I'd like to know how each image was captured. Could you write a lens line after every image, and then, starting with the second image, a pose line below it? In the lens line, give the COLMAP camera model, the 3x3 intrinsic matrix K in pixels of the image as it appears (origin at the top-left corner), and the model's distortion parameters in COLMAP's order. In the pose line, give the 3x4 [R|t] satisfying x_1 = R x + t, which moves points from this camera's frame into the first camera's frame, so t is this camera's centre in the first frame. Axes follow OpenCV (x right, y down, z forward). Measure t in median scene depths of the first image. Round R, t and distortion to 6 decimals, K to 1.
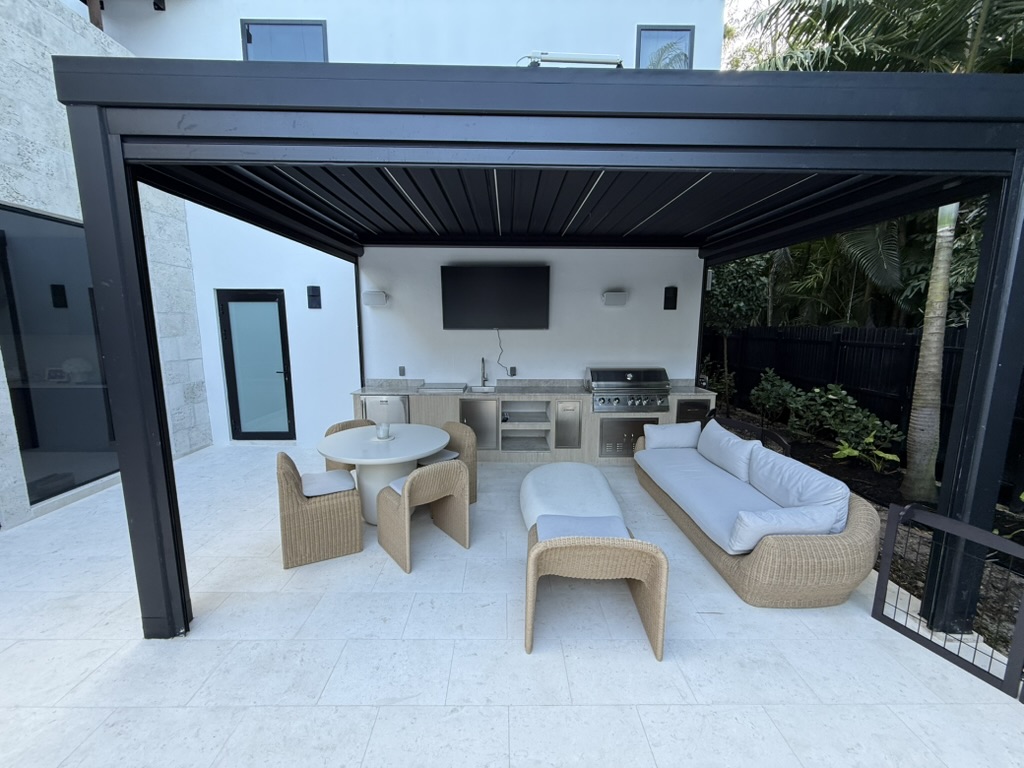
lens RADIAL K [[407.2, 0, 513.4], [0, 407.2, 389.1], [0, 0, 1]] dist [-0.008144, 0.000030]
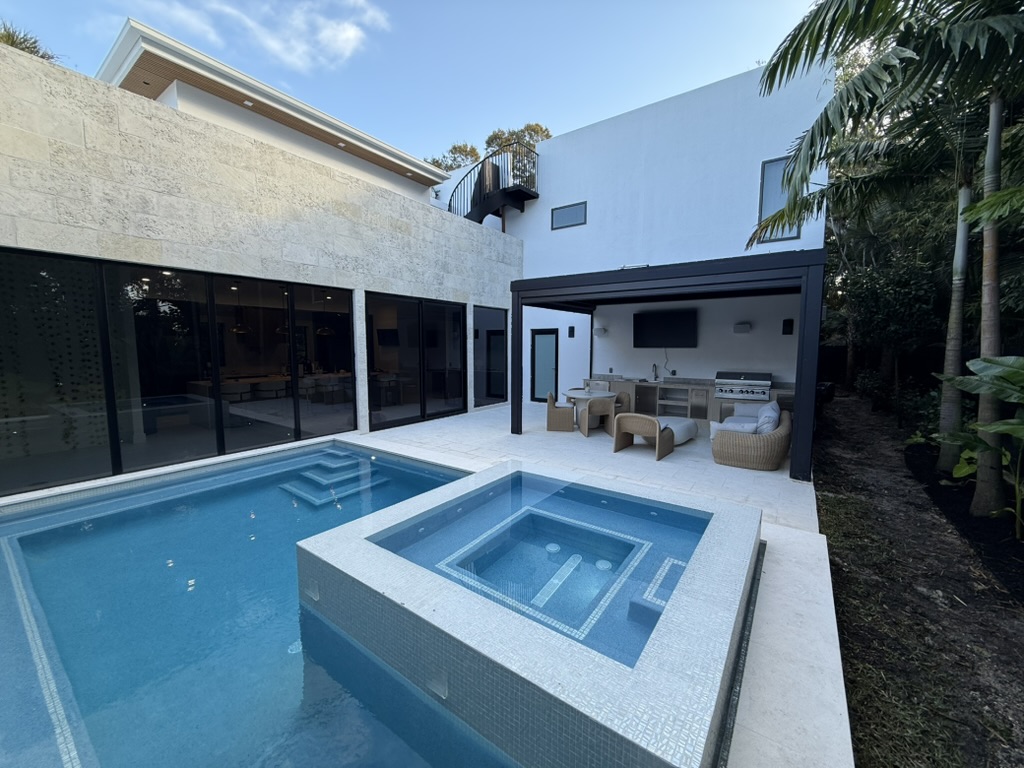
lens RADIAL K [[407.2, 0, 509.9], [0, 407.2, 381.7], [0, 0, 1]] dist [-0.008144, 0.000030]
pose [[0.803725, 0.050615, -0.592844, 0.472038], [-0.088027, 0.995526, -0.034345, 0.115445], [0.588453, 0.079790, 0.804585, -0.781579]]
